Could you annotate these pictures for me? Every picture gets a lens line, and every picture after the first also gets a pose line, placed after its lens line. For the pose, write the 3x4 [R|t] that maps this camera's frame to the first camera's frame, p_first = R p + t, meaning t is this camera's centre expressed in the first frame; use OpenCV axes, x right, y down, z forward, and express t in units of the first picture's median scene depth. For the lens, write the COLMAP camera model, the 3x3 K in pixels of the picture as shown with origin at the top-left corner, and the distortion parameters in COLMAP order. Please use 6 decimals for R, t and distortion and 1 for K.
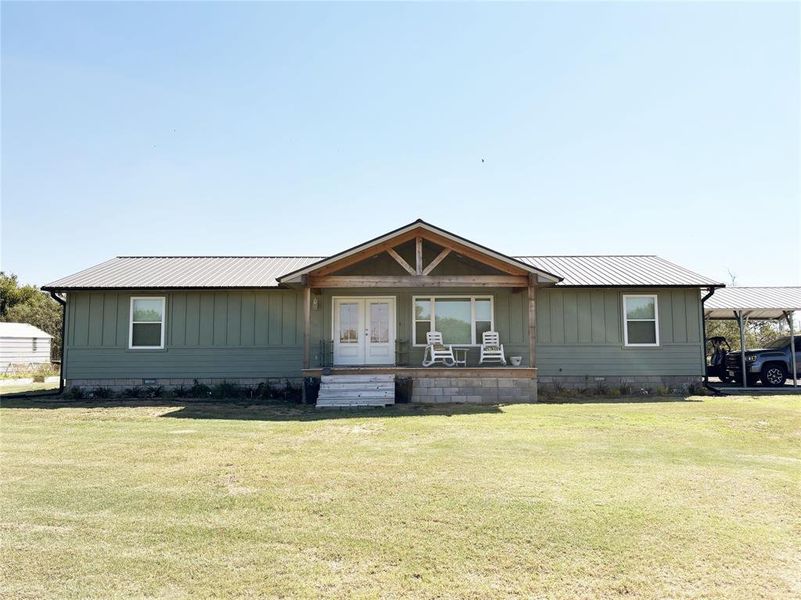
lens RADIAL K [[606.4, 0, 397.3], [0, 606.4, 274.7], [0, 0, 1]] dist [0.057811, -0.061903]
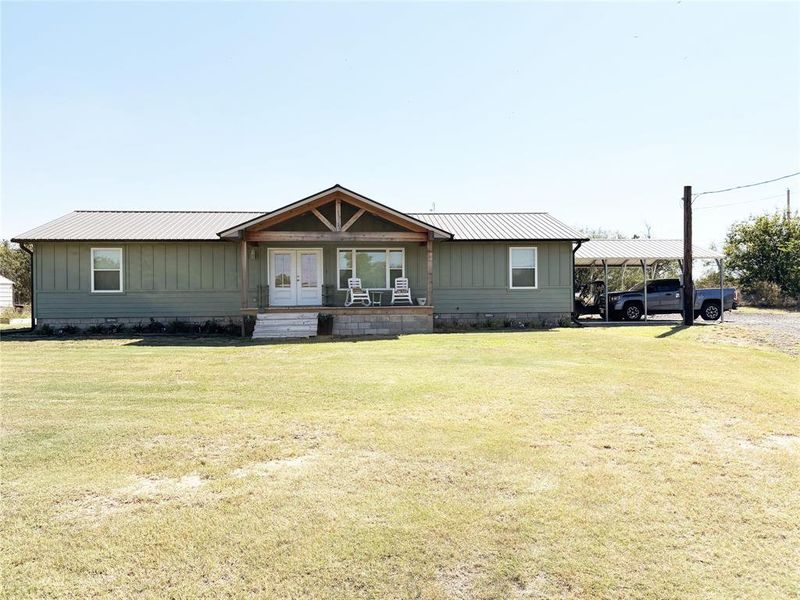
lens RADIAL K [[605.6, 0, 393.5], [0, 605.6, 286.2], [0, 0, 1]] dist [0.057811, -0.061903]
pose [[0.998082, -0.002659, 0.061846, 0.065782], [-0.003958, 0.994290, 0.106639, -0.017996], [-0.061776, -0.106680, 0.992373, -0.200026]]
